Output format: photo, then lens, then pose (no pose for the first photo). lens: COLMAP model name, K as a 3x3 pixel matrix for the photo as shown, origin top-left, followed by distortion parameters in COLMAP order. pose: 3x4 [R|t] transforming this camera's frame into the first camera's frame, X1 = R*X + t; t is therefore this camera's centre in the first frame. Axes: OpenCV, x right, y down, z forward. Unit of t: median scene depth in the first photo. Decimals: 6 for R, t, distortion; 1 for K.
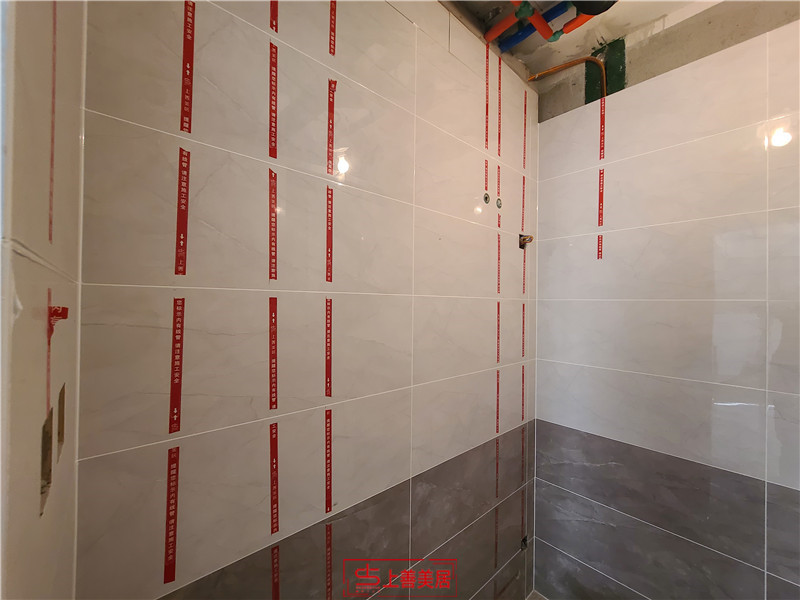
lens RADIAL K [[328.3, 0, 397.0], [0, 328.3, 300.9], [0, 0, 1]] dist [-0.000624, -0.000387]
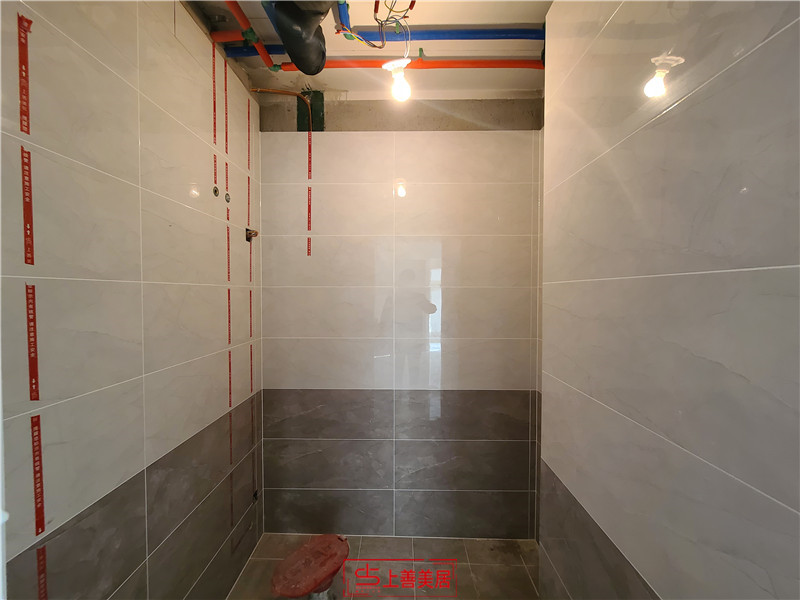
lens RADIAL K [[328.3, 0, 397.0], [0, 328.3, 300.9], [0, 0, 1]] dist [-0.000624, -0.000387]
pose [[0.678242, -0.029958, 0.734228, -0.122183], [0.002242, 0.999248, 0.038700, 0.002764], [-0.734835, -0.024602, 0.677799, -0.164249]]
